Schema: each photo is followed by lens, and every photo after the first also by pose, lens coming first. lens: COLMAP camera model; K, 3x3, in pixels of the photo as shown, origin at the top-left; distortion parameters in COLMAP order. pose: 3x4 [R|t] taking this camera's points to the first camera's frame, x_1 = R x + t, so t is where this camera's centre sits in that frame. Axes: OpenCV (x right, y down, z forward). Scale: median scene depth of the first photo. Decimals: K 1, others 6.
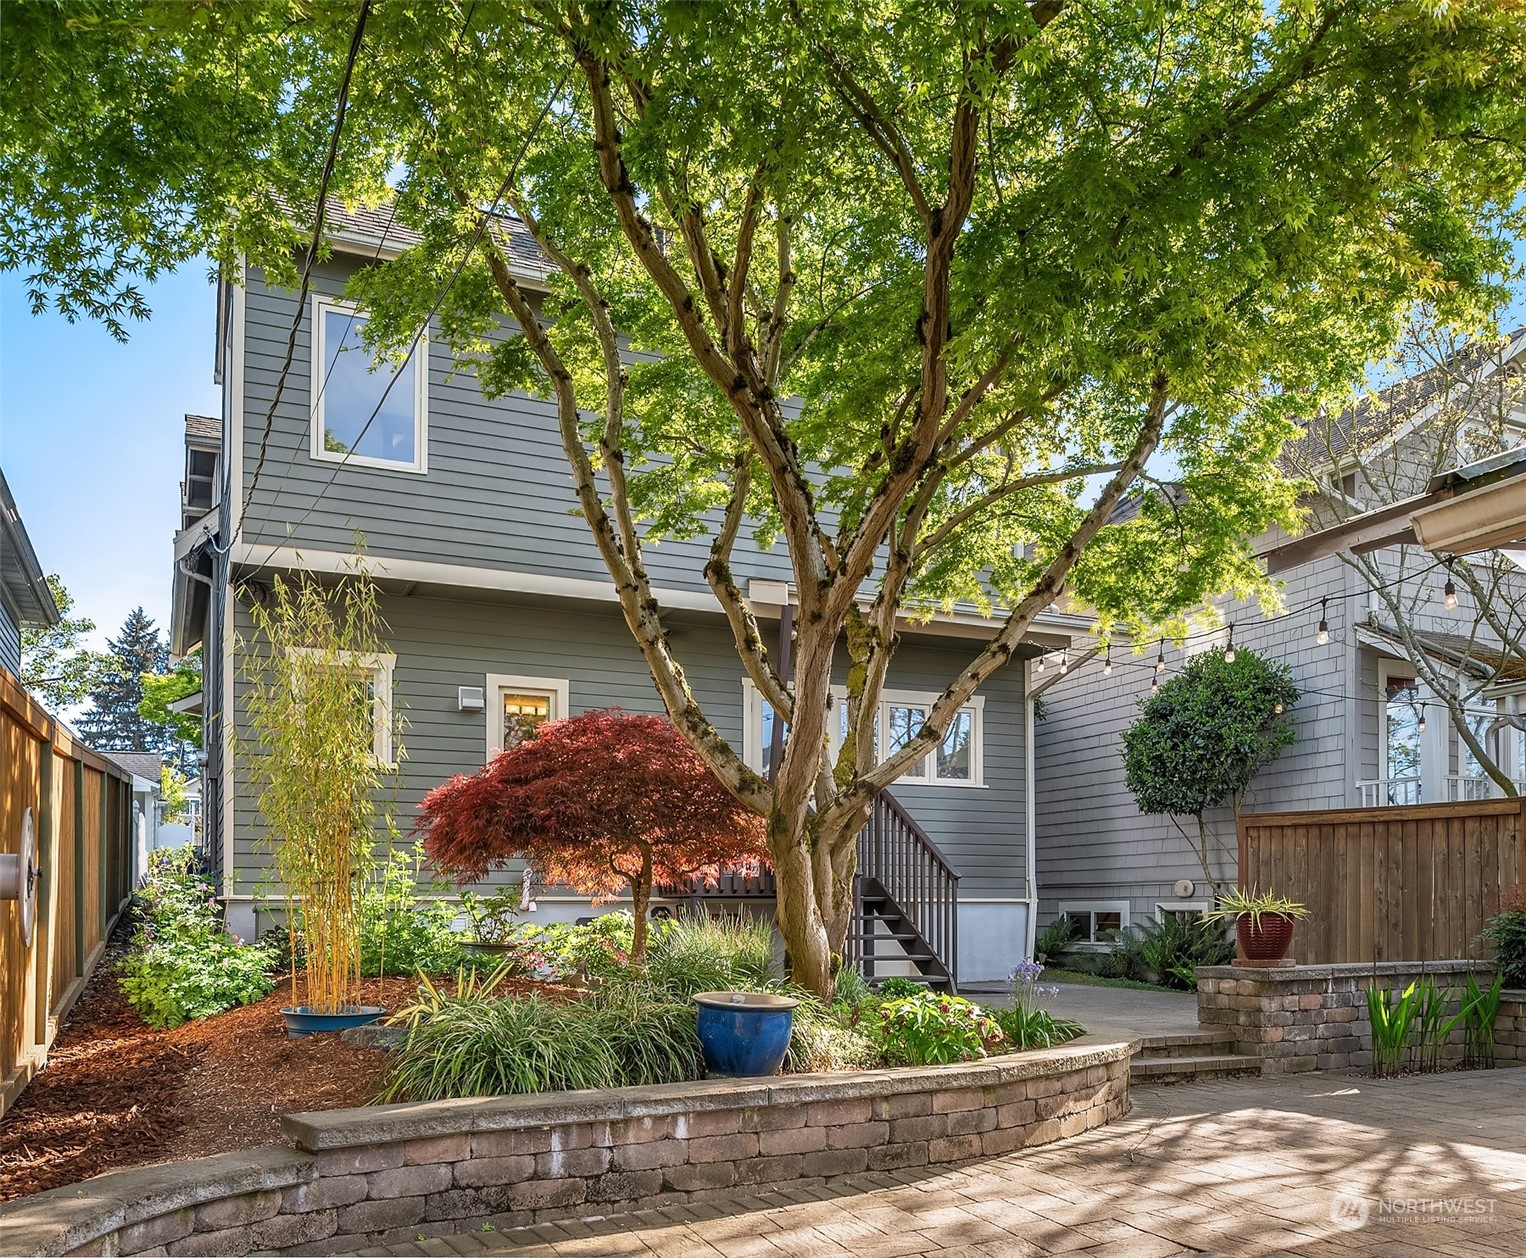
lens RADIAL K [[1275.6, 0, 772.7], [0, 1275.6, 887.7], [0, 0, 1]] dist [-0.011043, -0.007778]
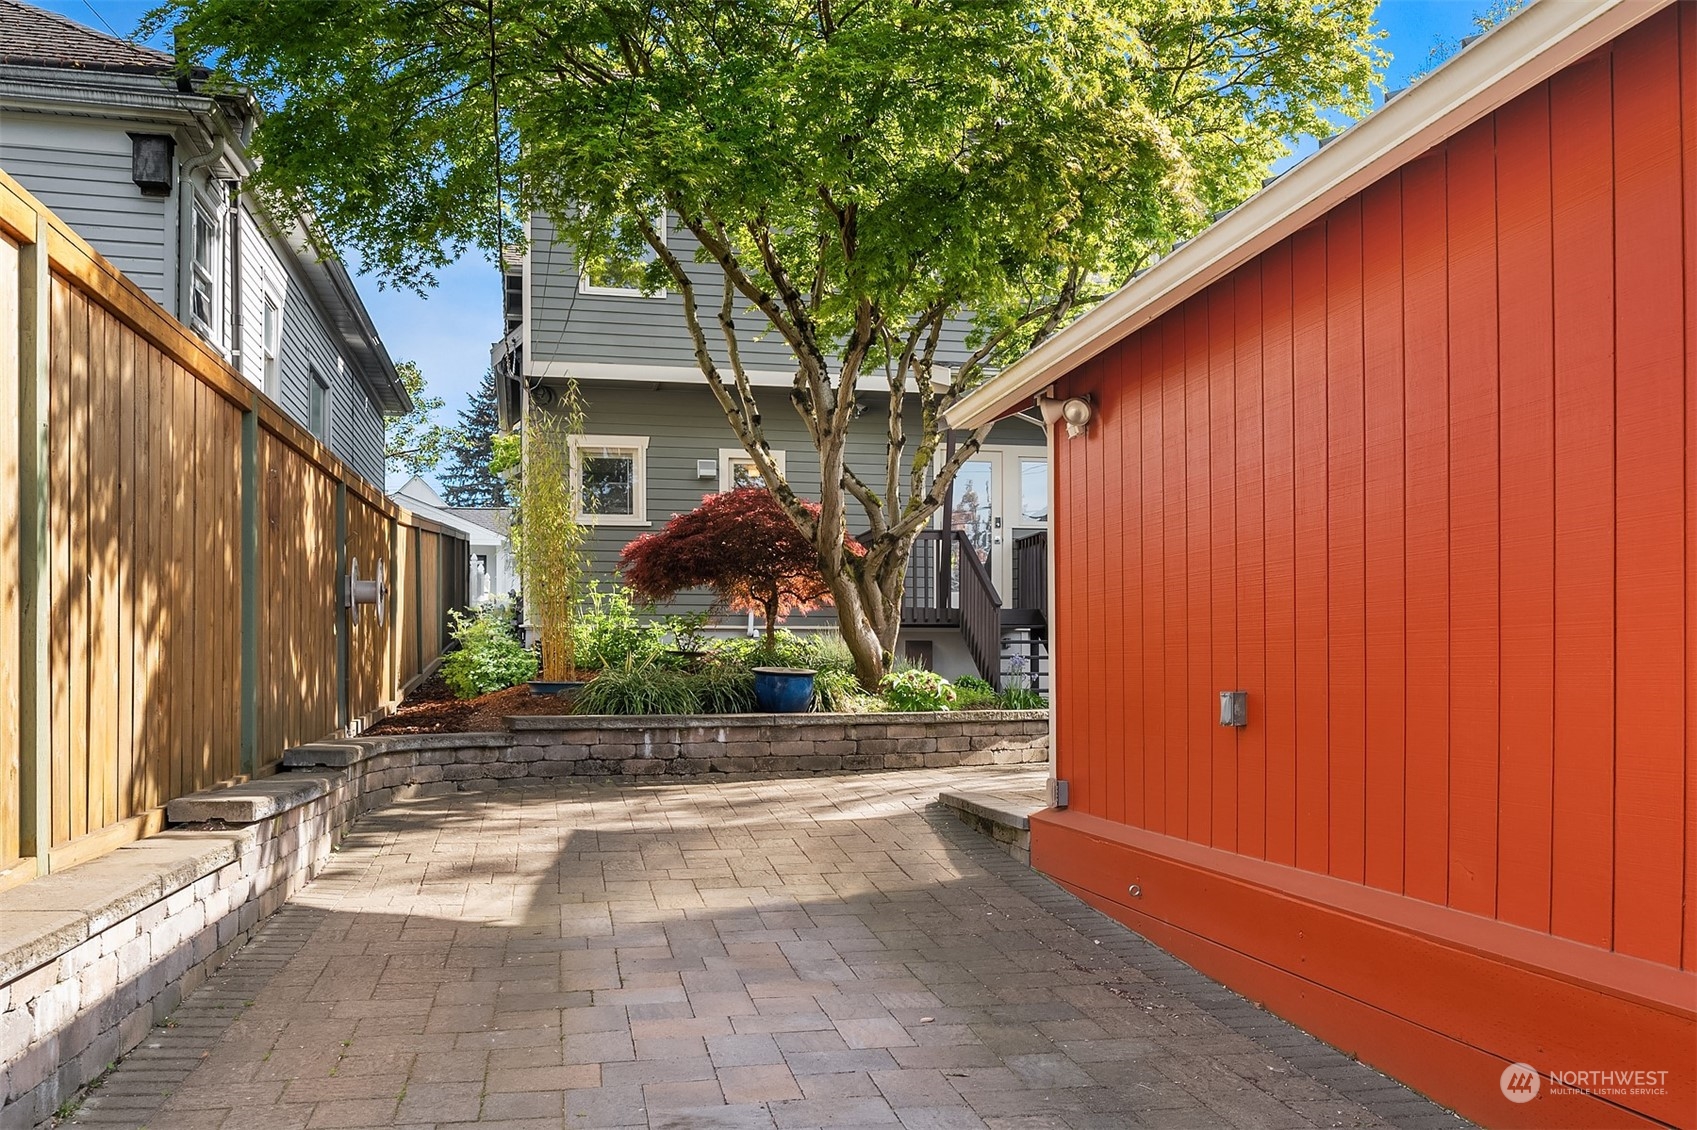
lens RADIAL K [[1411.5, 0, 851.6], [0, 1411.5, 685.3], [0, 0, 1]] dist [-0.004559, -0.003391]
pose [[0.975644, 0.004387, -0.219316, 0.424110], [0.002259, 0.999546, 0.030043, 0.049059], [0.219348, -0.029807, 0.975191, -0.684454]]
